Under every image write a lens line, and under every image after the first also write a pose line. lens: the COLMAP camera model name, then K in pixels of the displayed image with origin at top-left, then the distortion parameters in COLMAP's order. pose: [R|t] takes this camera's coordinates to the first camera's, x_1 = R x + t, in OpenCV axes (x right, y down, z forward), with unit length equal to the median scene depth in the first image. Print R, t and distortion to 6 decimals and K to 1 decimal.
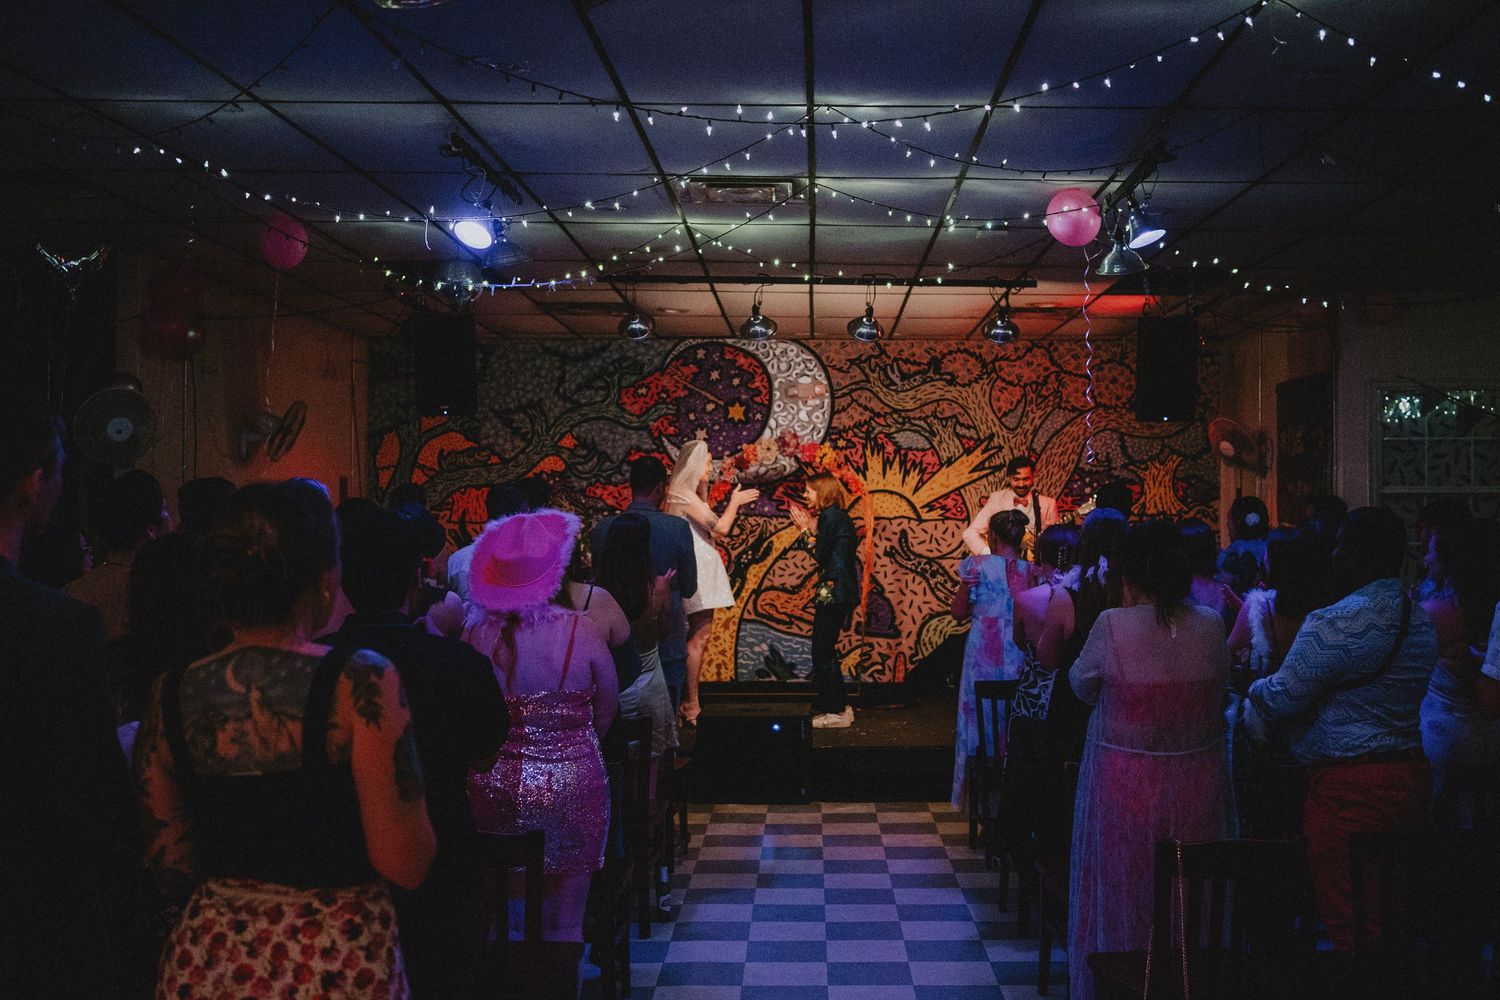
lens RADIAL K [[1534.2, 0, 811.9], [0, 1534.2, 471.7], [0, 0, 1]] dist [-0.011171, 0.000000]
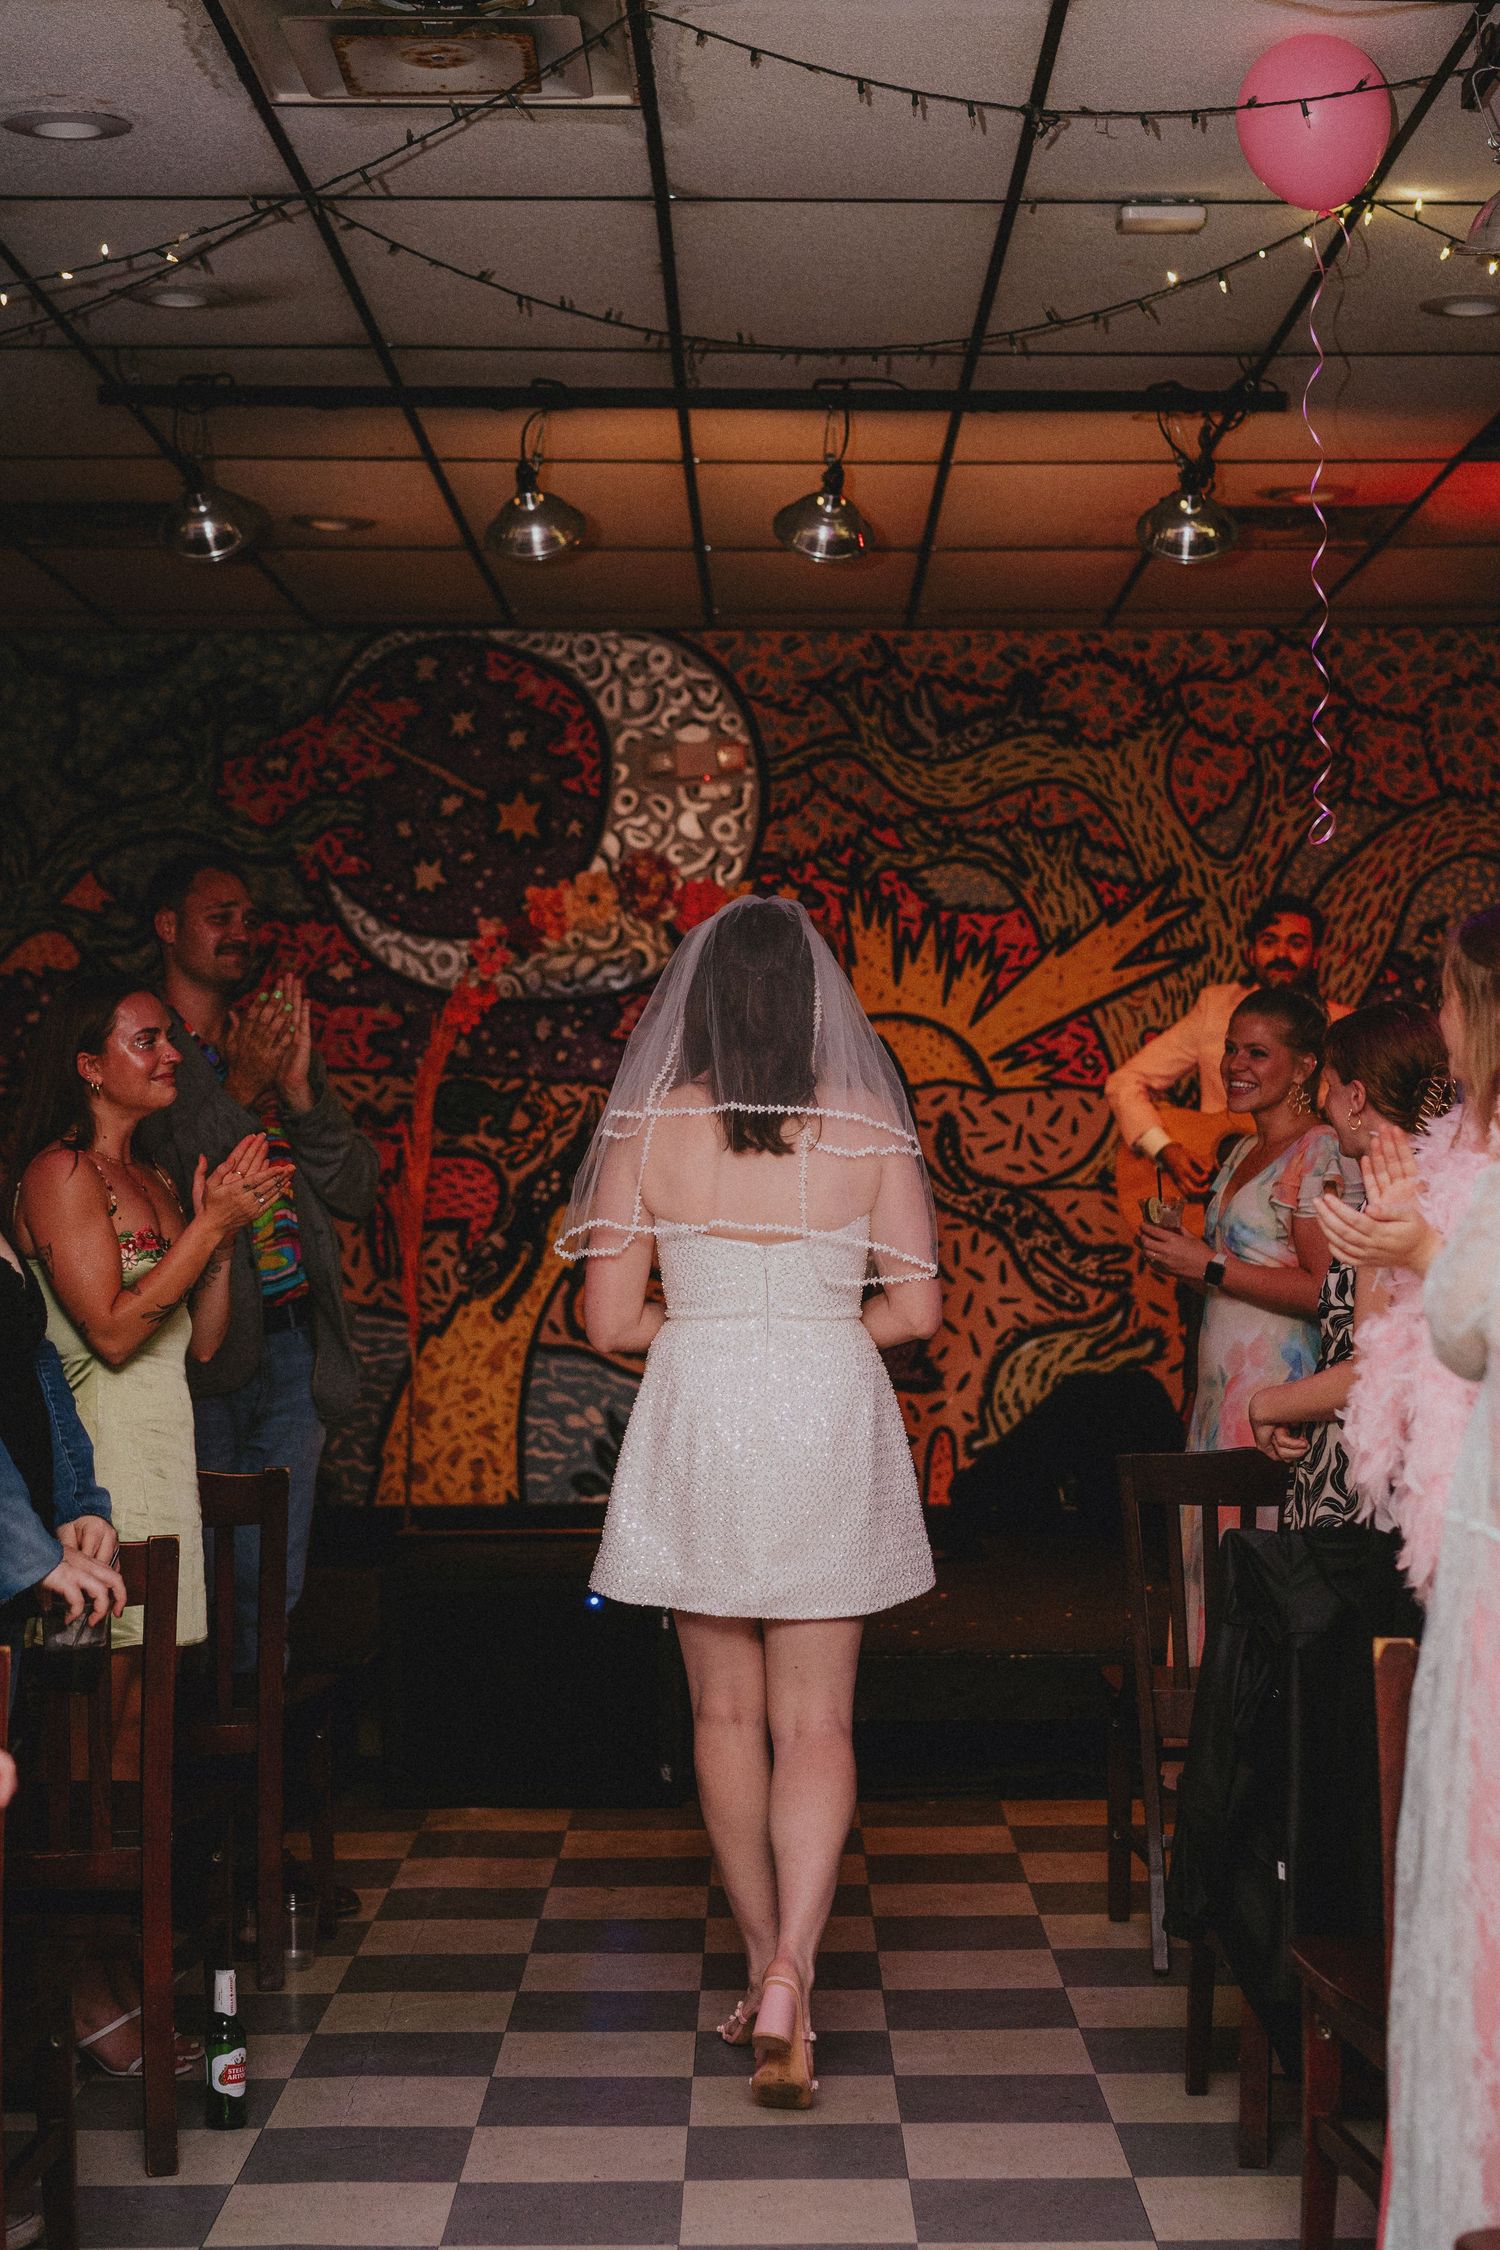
lens RADIAL K [[3448.1, 0, 746.0], [0, 3448.1, 1126.8], [0, 0, 1]] dist [0.047437, 0.000000]
pose [[0.999905, -0.007206, -0.011740, 0.018676], [0.007288, 0.999949, 0.006948, 0.034471], [0.011689, -0.007033, 0.999907, 0.121074]]
